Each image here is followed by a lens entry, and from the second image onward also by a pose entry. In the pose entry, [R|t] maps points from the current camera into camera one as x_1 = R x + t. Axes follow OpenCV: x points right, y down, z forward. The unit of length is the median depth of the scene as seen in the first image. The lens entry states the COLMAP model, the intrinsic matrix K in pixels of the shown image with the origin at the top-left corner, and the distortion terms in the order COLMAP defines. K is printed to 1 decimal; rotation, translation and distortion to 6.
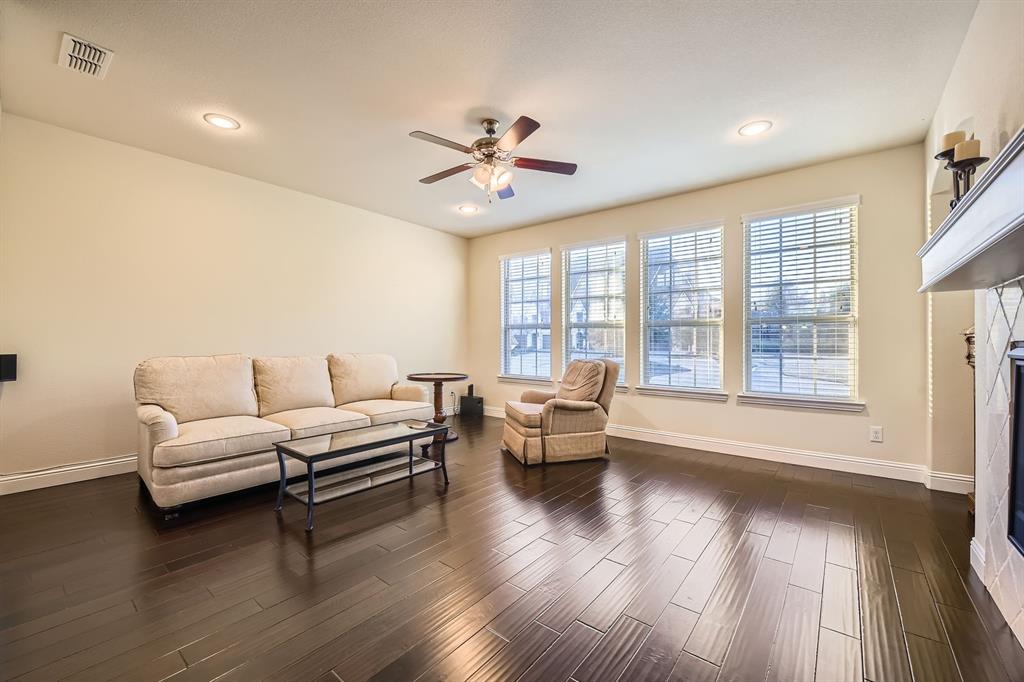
lens RADIAL K [[420.6, 0, 509.6], [0, 420.6, 337.8], [0, 0, 1]] dist [-0.003949, 0.001057]
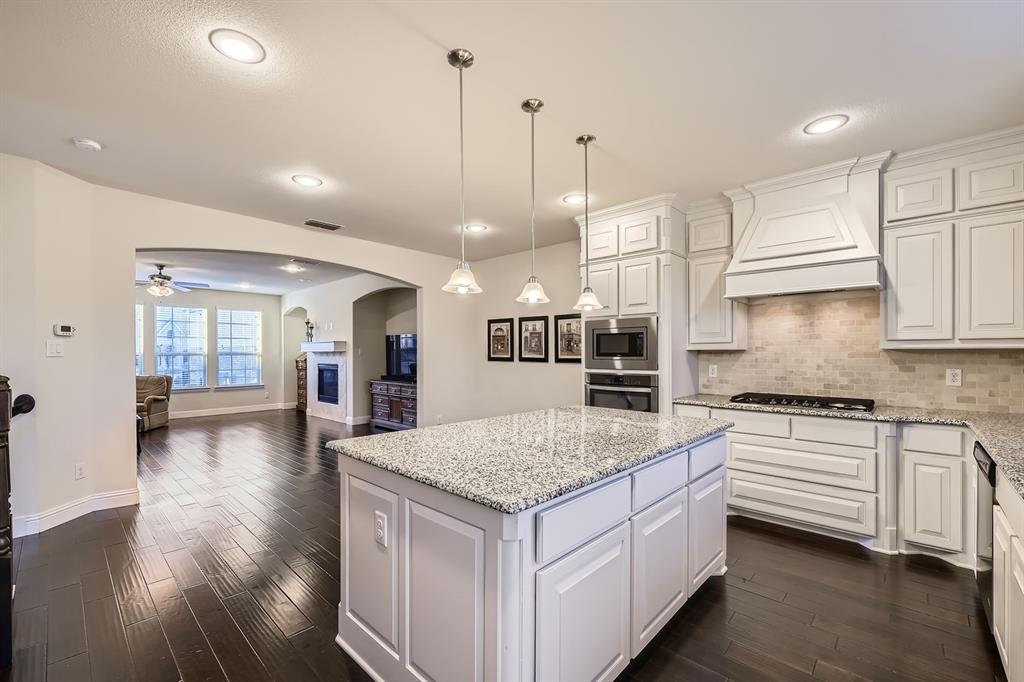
lens RADIAL K [[420.6, 0, 506.7], [0, 420.6, 353.8], [0, 0, 1]] dist [-0.003949, 0.001057]
pose [[0.061100, -0.004088, 0.998123, -1.646069], [-0.007097, 0.999965, 0.004530, -0.064389], [-0.998106, -0.007361, 0.061069, -0.703701]]
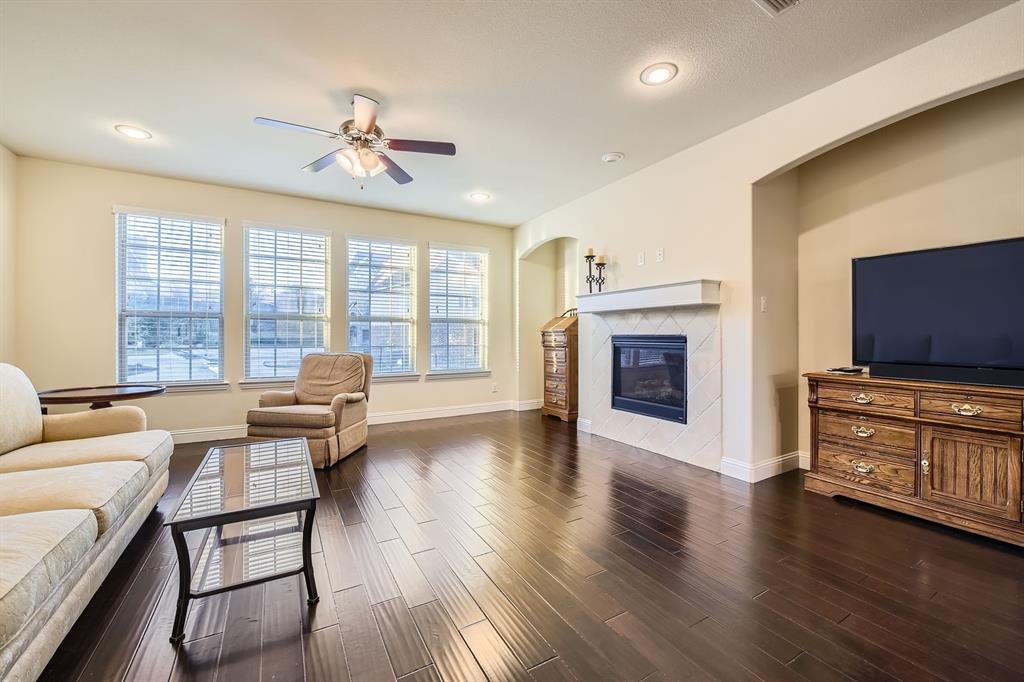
lens RADIAL K [[420.6, 0, 518.3], [0, 420.6, 332.3], [0, 0, 1]] dist [-0.003949, 0.001057]
pose [[0.344708, 0.003720, 0.938703, -0.649965], [-0.008167, 0.999966, -0.000964, 0.000531], [-0.938675, -0.007334, 0.344726, 0.271391]]
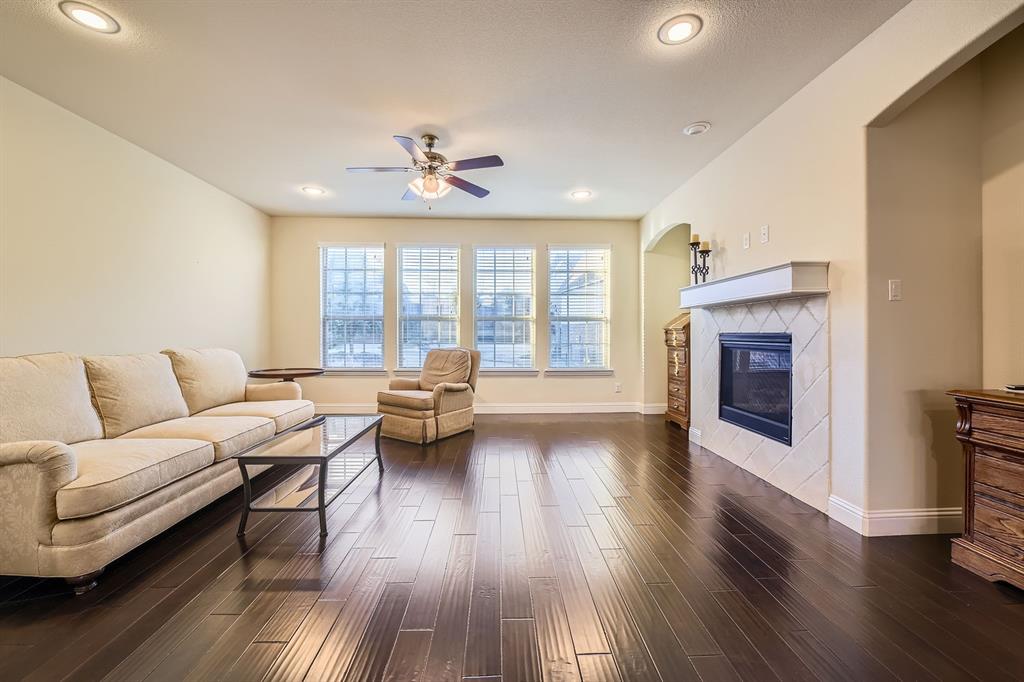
lens RADIAL K [[420.6, 0, 508.9], [0, 420.6, 329.8], [0, 0, 1]] dist [-0.003949, 0.001057]
pose [[0.750330, 0.003167, 0.661055, -0.502559], [-0.004685, 0.999989, 0.000526, -0.001422], [-0.661046, -0.003492, 0.750337, 0.017679]]
